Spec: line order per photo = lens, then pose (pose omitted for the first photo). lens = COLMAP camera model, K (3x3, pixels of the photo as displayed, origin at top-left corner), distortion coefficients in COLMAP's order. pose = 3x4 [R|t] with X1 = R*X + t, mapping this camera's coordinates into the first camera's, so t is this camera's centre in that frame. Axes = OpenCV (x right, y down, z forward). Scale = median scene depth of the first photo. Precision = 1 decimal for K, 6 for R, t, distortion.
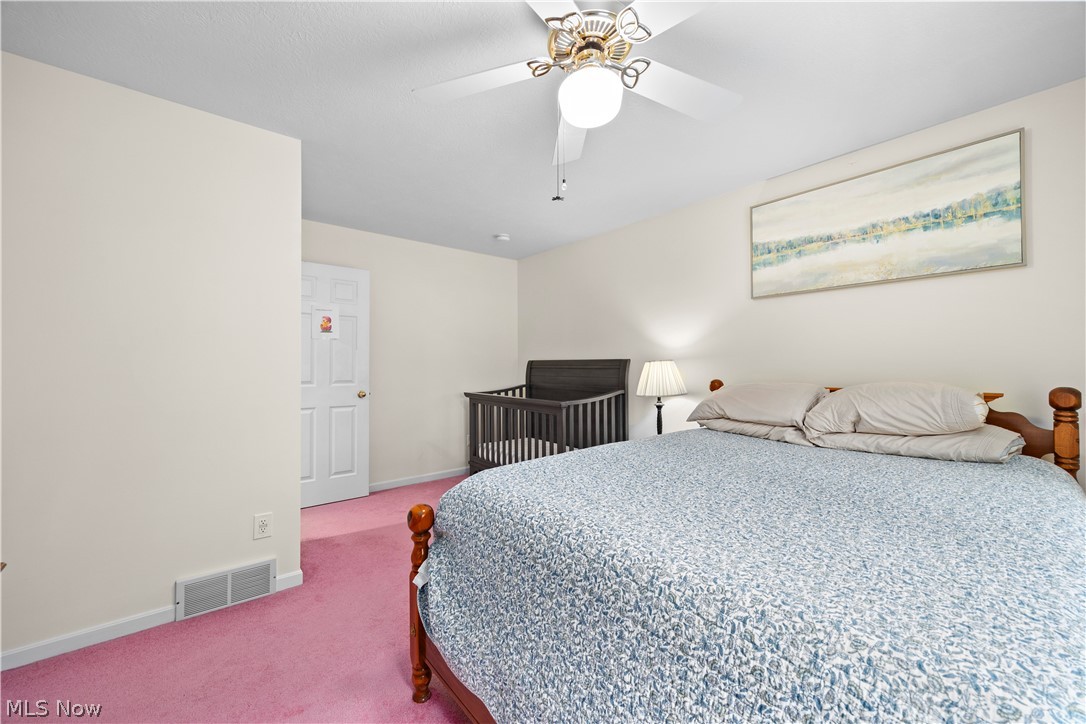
lens RADIAL K [[426.8, 0, 542.1], [0, 426.8, 364.9], [0, 0, 1]] dist [0.000936, -0.000209]
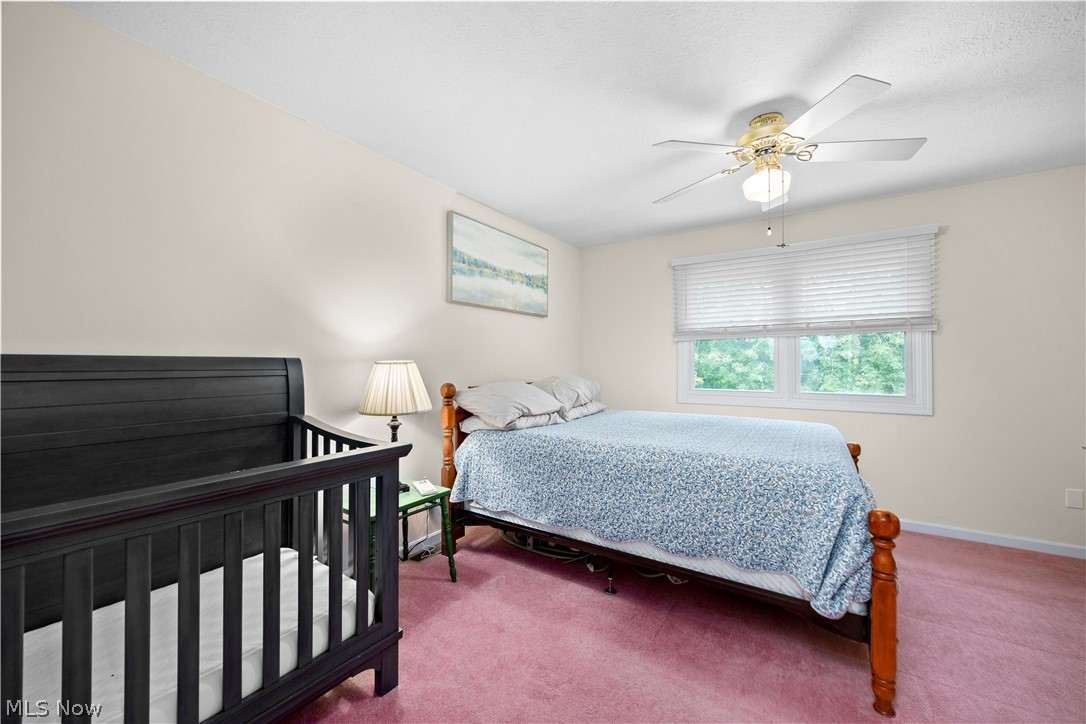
lens RADIAL K [[426.8, 0, 542.1], [0, 426.8, 364.9], [0, 0, 1]] dist [0.000936, -0.000209]
pose [[-0.309275, -0.001073, 0.950972, -0.582037], [0.004276, 0.999988, 0.002519, -0.008352], [-0.950963, 0.004846, -0.309267, 1.214553]]
